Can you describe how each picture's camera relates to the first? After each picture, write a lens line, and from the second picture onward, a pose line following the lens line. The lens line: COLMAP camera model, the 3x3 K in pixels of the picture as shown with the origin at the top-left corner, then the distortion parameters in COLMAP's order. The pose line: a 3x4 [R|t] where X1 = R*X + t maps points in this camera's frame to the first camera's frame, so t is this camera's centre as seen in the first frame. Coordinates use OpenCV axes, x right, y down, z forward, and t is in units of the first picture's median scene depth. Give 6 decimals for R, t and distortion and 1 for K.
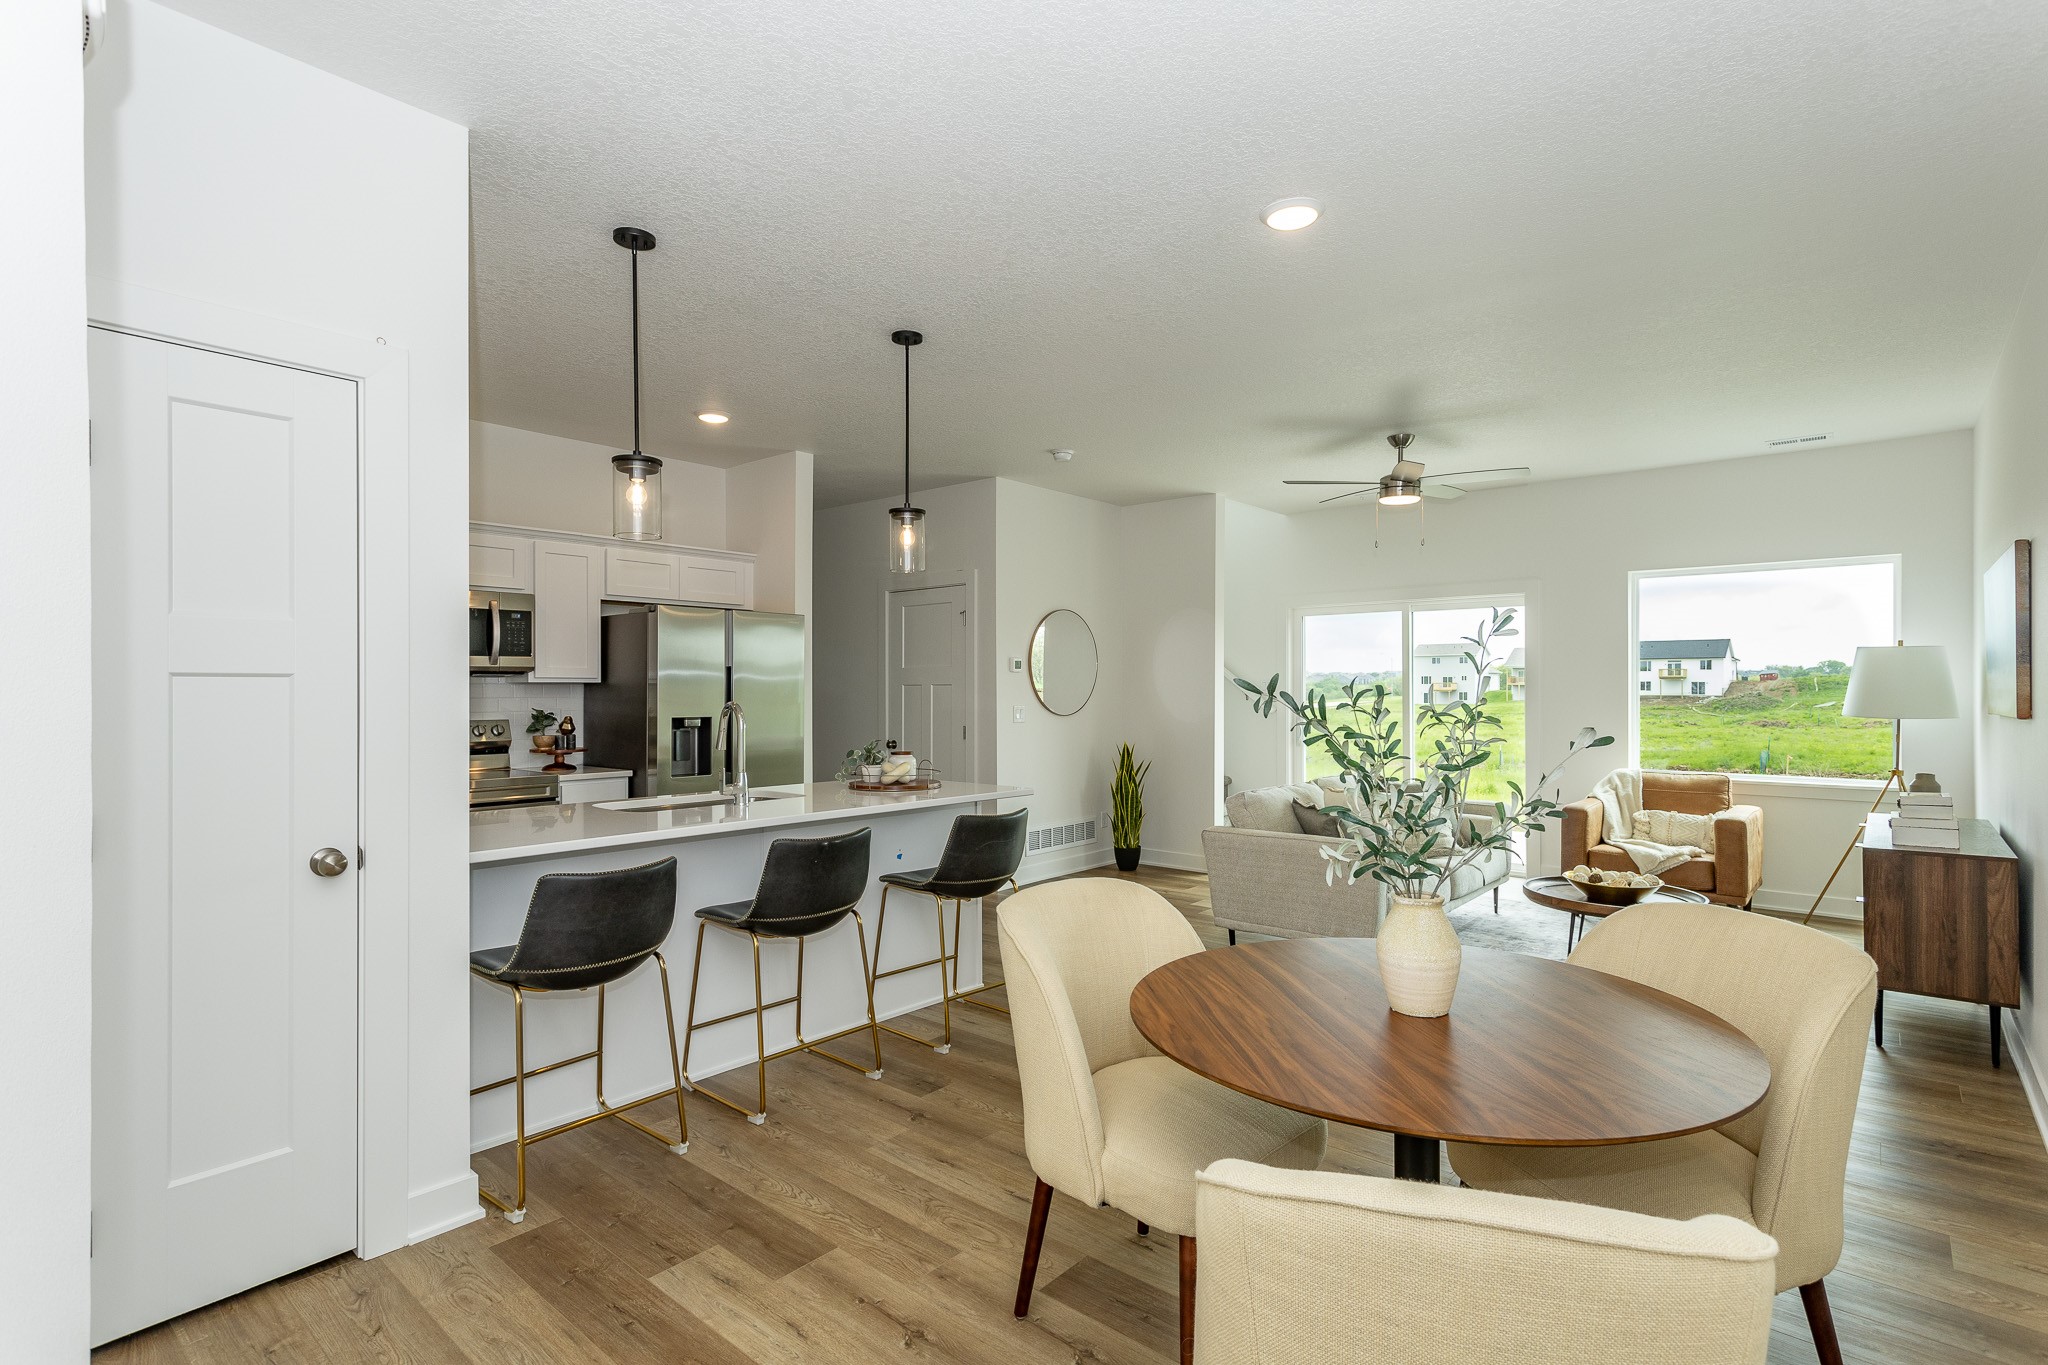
lens RADIAL K [[1007.6, 0, 1022.5], [0, 1007.6, 679.5], [0, 0, 1]] dist [0.008055, 0.000412]
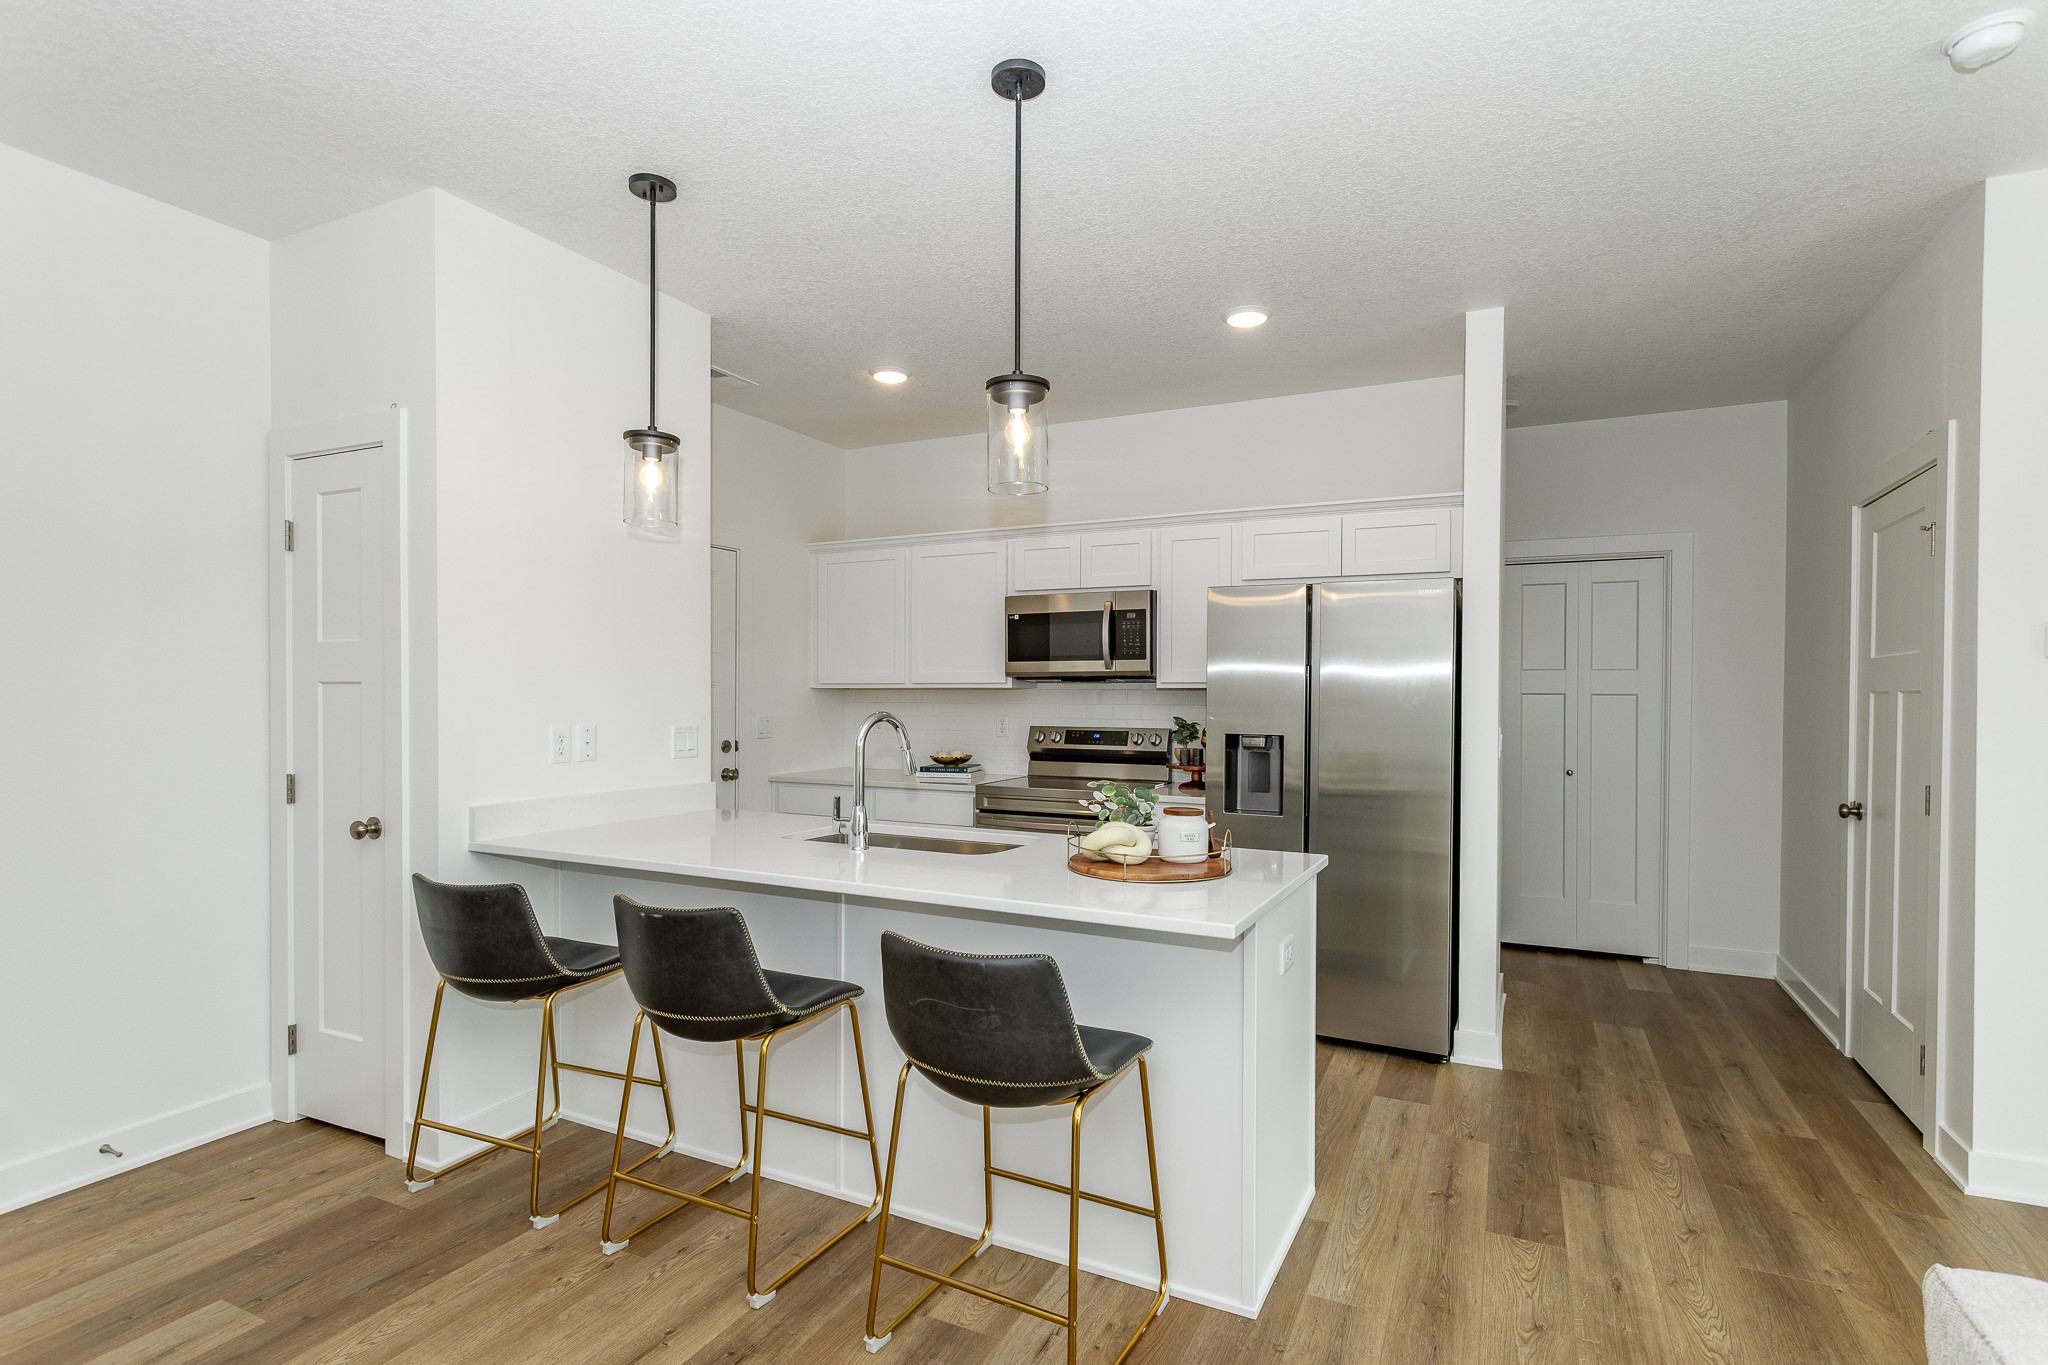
lens RADIAL K [[982.9, 0, 1030.5], [0, 982.9, 698.0], [0, 0, 1]] dist [0.003894, 0.000543]
pose [[0.264774, 0.006082, -0.964291, 0.319499], [0.003718, 0.999966, 0.007327, 0.004755], [0.964303, -0.005525, 0.264743, 0.643435]]
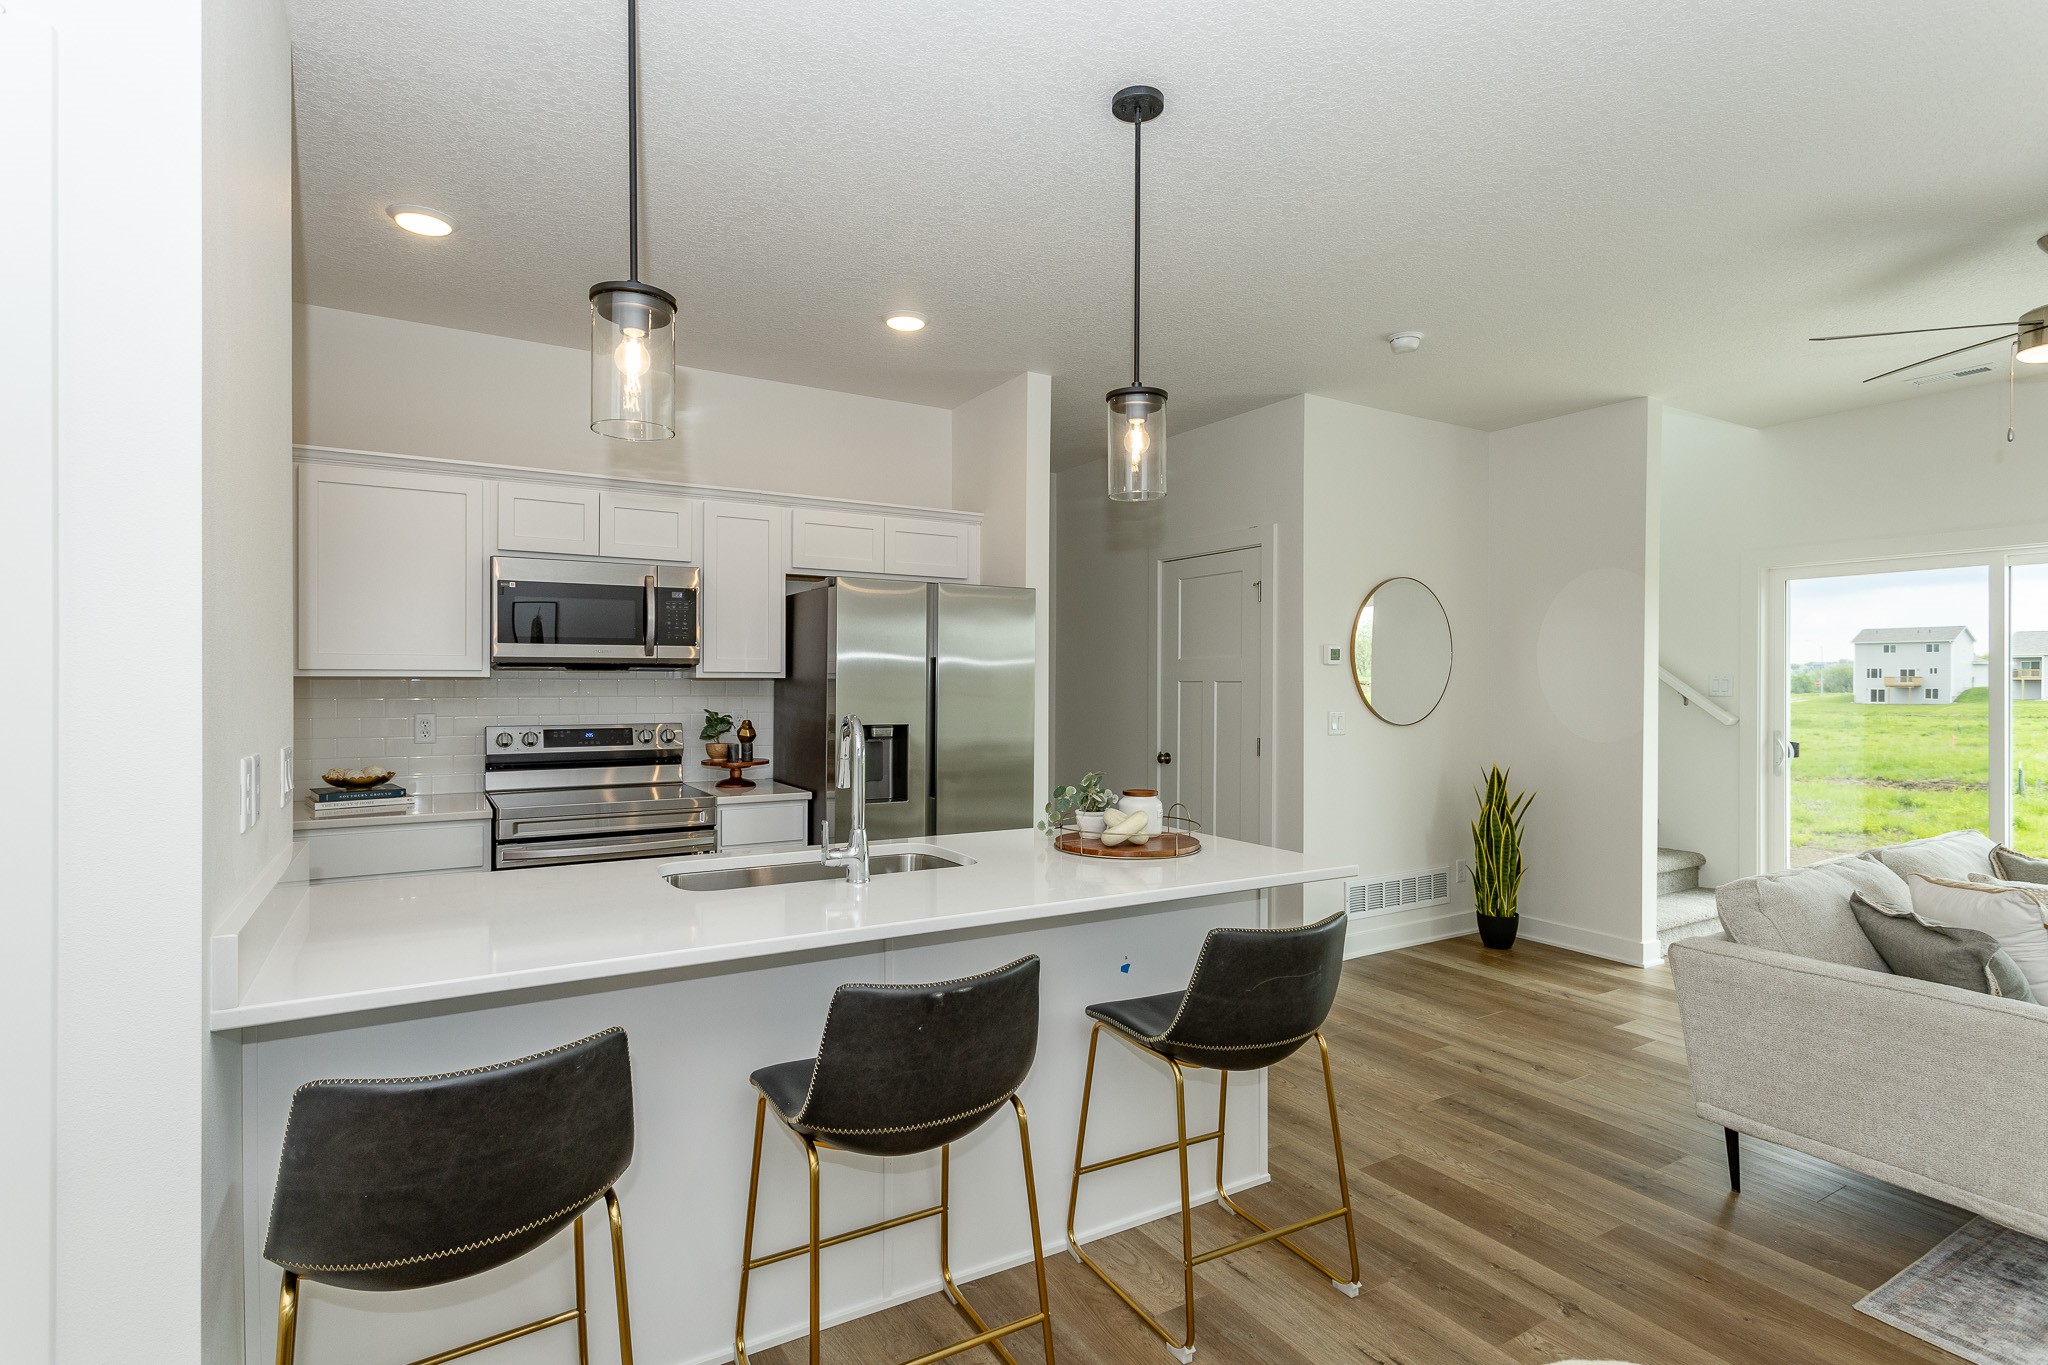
lens RADIAL K [[1007.6, 0, 1022.5], [0, 1007.6, 679.5], [0, 0, 1]] dist [0.008055, 0.000412]
pose [[0.952628, 0.004620, -0.304102, 0.002656], [-0.002041, 0.999959, 0.008796, -0.003360], [0.304130, -0.007758, 0.952599, 0.306027]]
